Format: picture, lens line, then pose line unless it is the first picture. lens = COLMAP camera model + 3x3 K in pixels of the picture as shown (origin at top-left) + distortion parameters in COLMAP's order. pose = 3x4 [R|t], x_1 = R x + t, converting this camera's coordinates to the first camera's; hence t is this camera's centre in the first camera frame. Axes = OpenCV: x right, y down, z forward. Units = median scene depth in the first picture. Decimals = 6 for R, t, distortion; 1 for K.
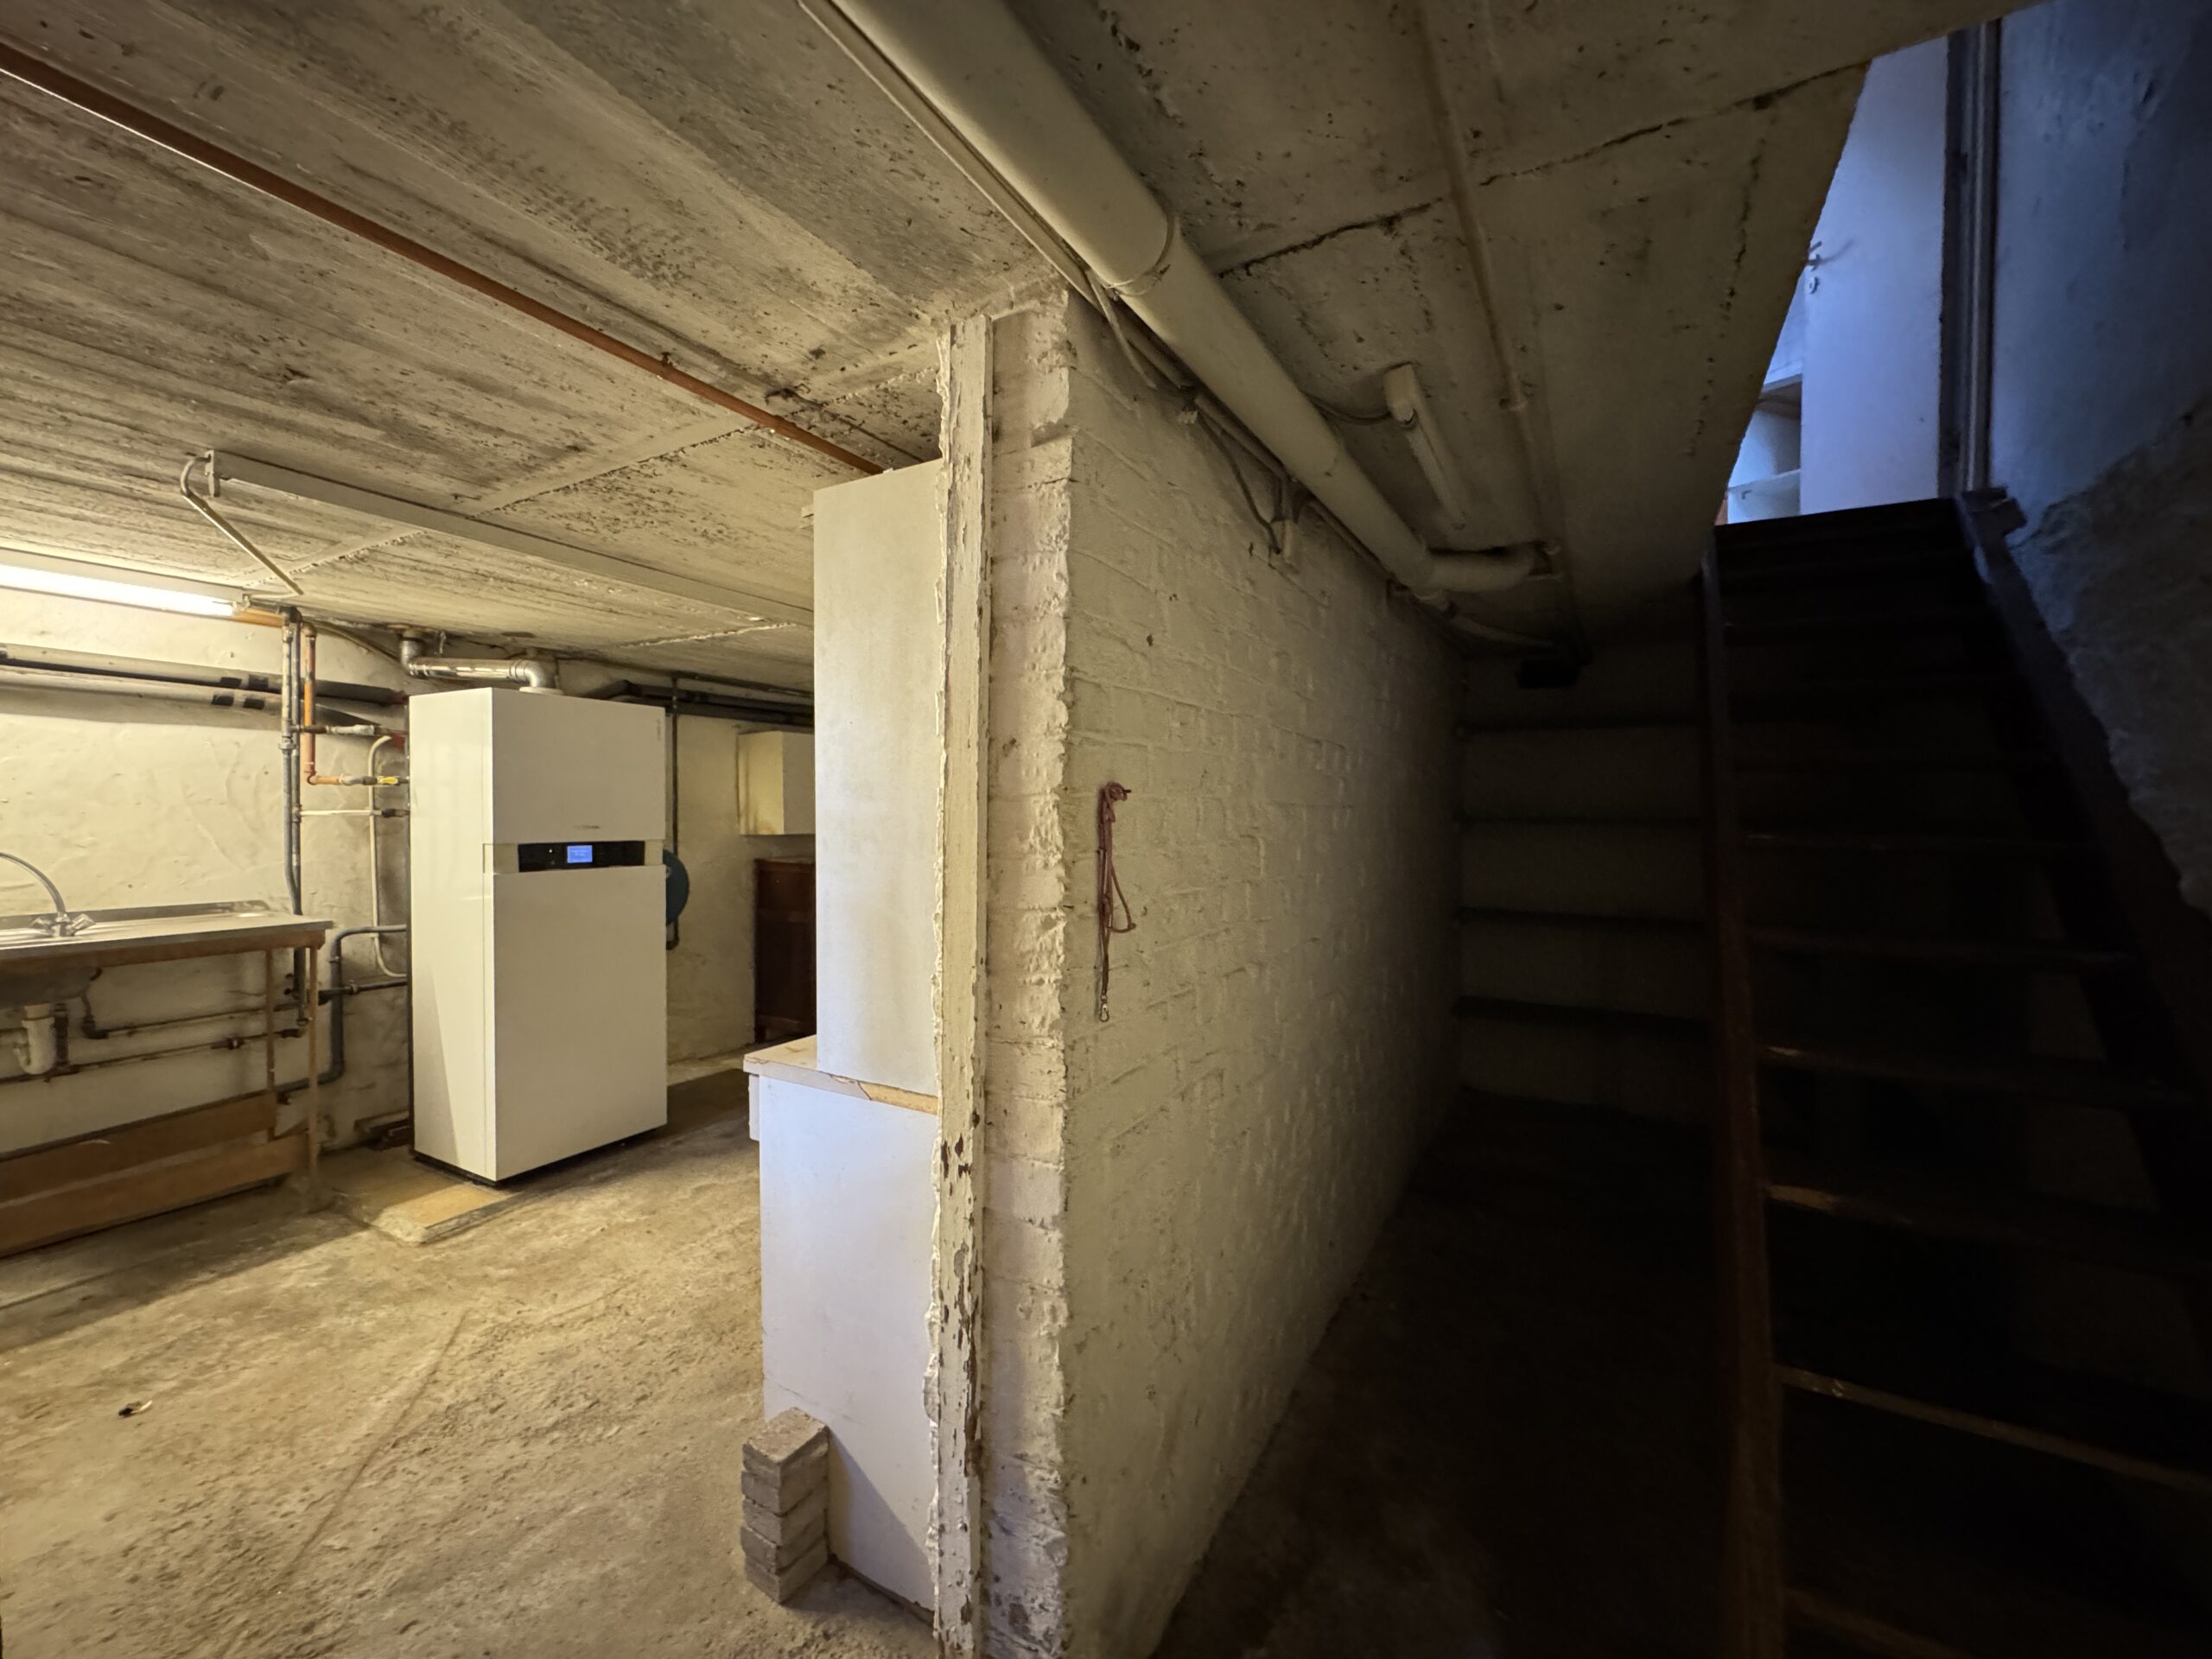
lens RADIAL K [[880.5, 0, 1101.0], [0, 880.5, 831.1], [0, 0, 1]] dist [-0.002595, -0.000374]
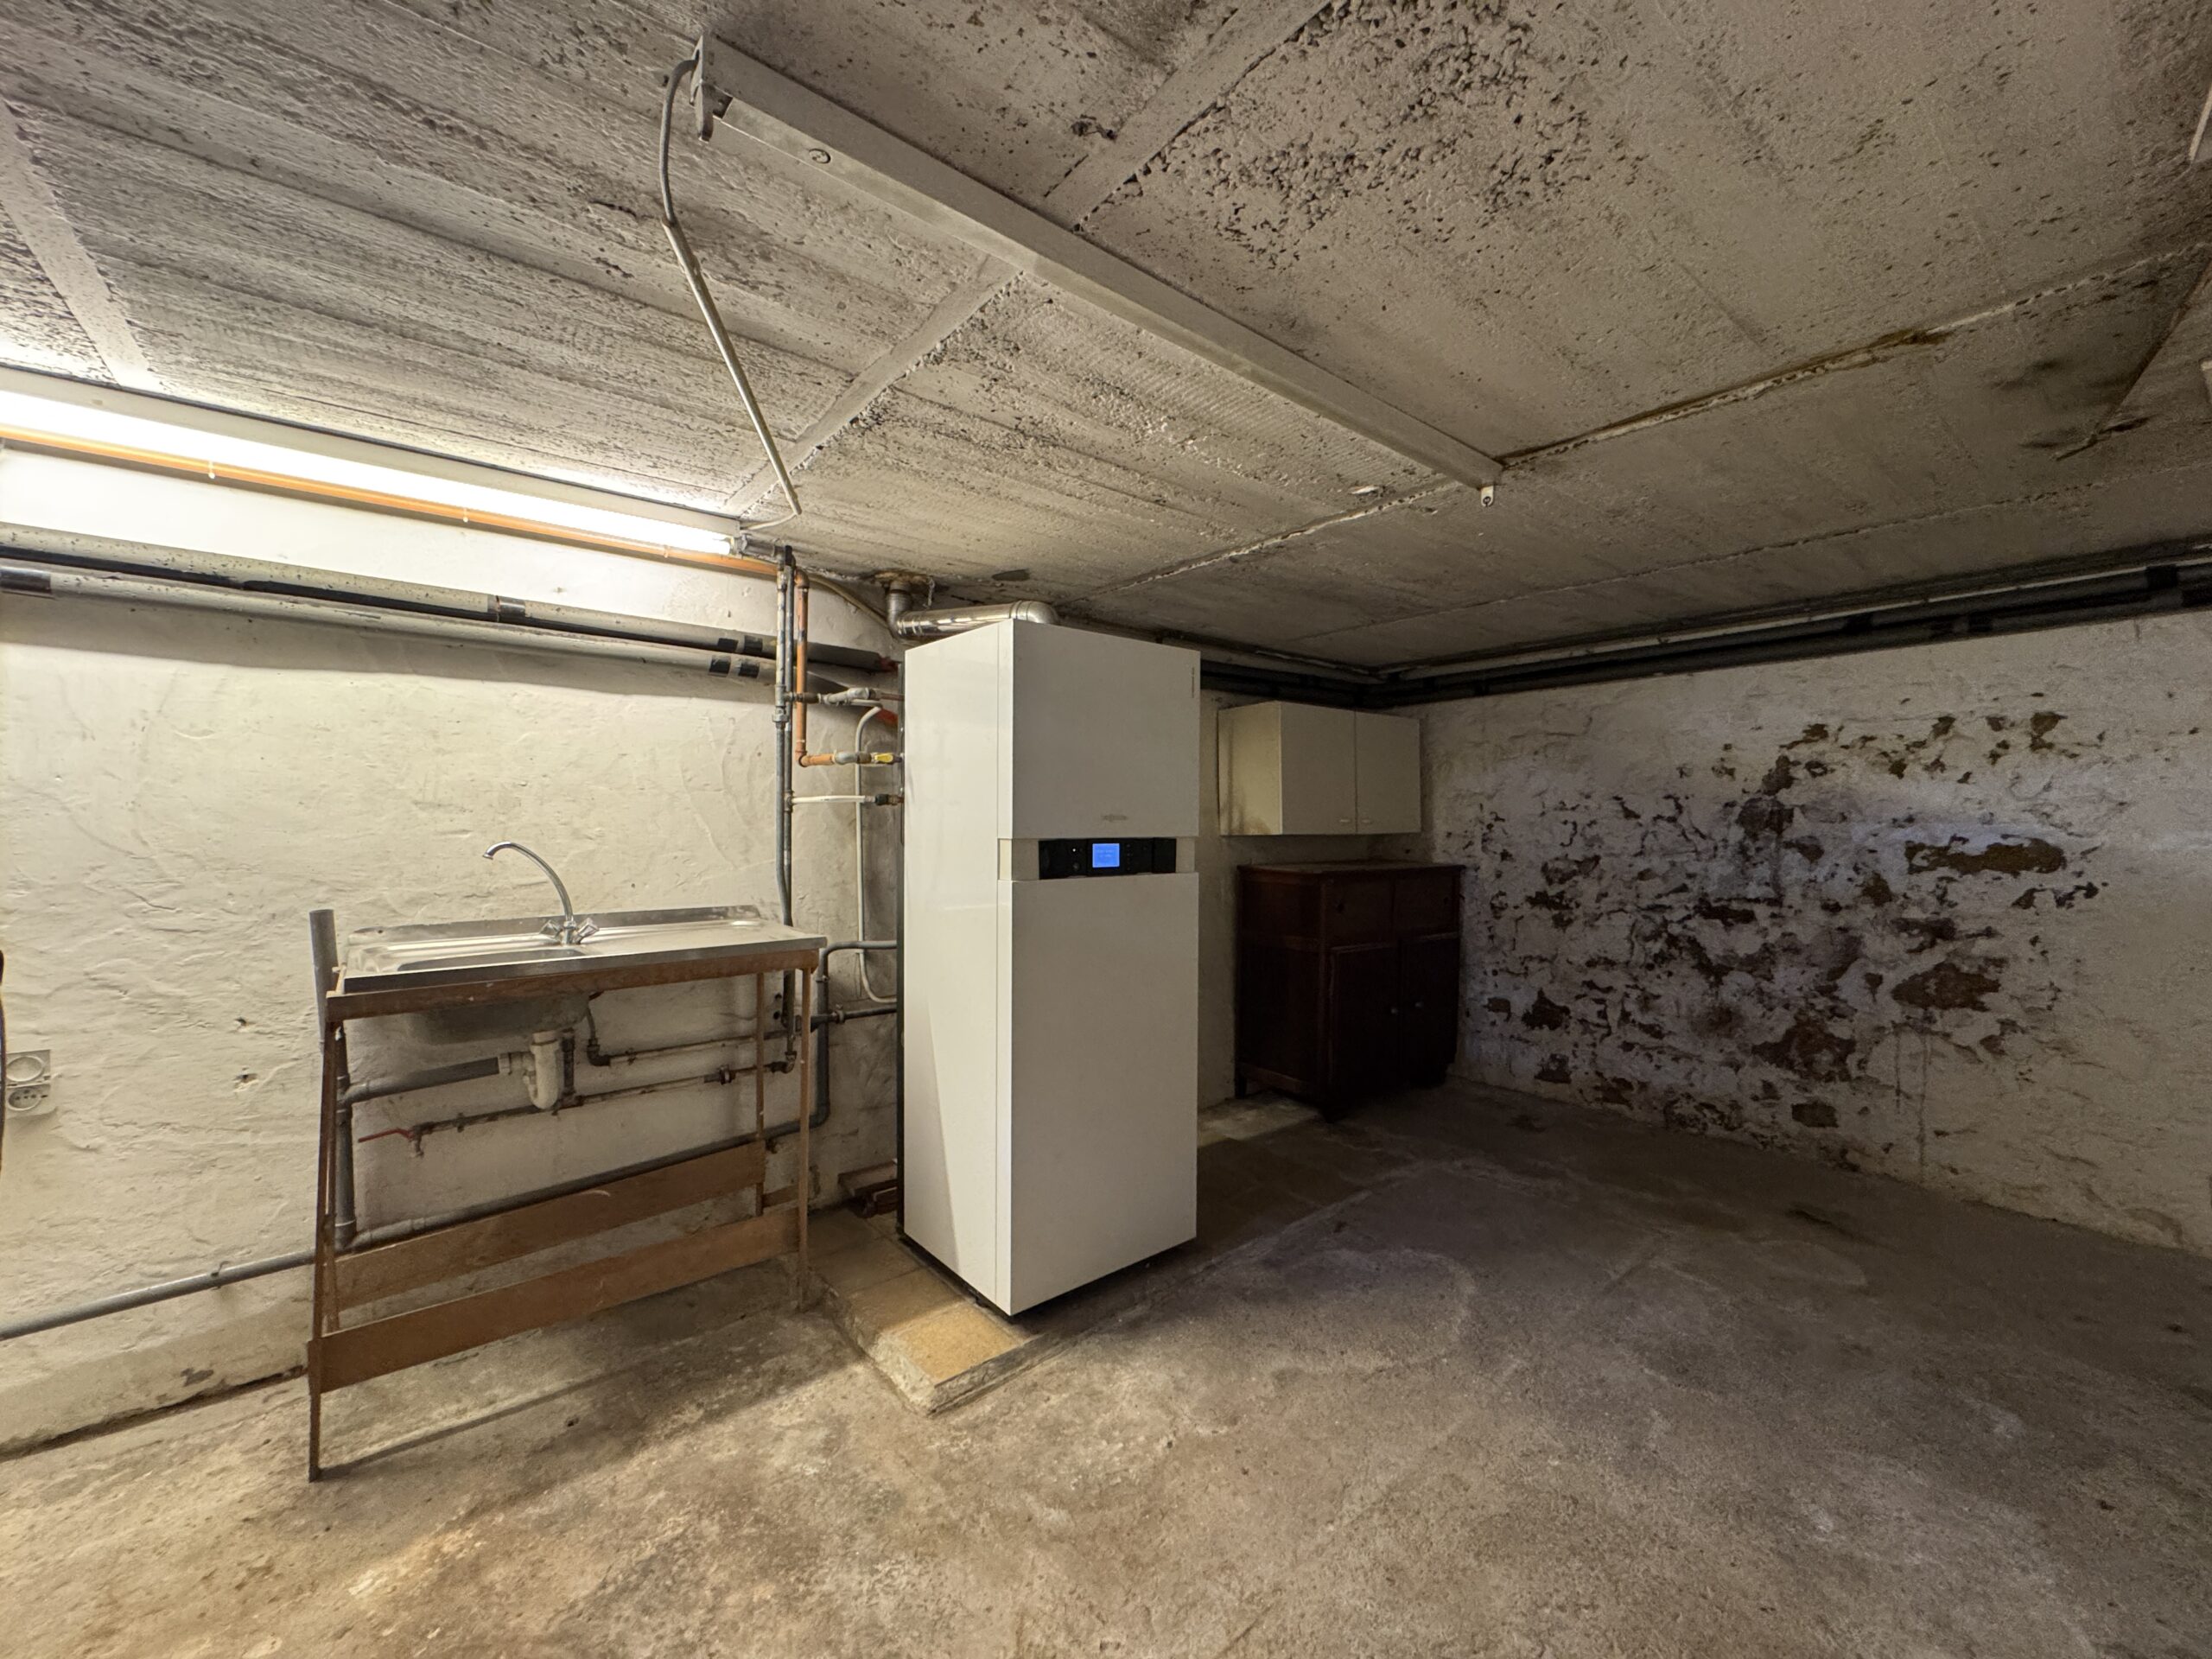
lens RADIAL K [[880.5, 0, 1101.0], [0, 880.5, 831.1], [0, 0, 1]] dist [-0.002595, -0.000374]
pose [[0.928586, 0.002956, -0.371106, -0.345470], [-0.006913, 0.999933, -0.009334, 0.013713], [0.371054, 0.011233, 0.928543, 0.351342]]
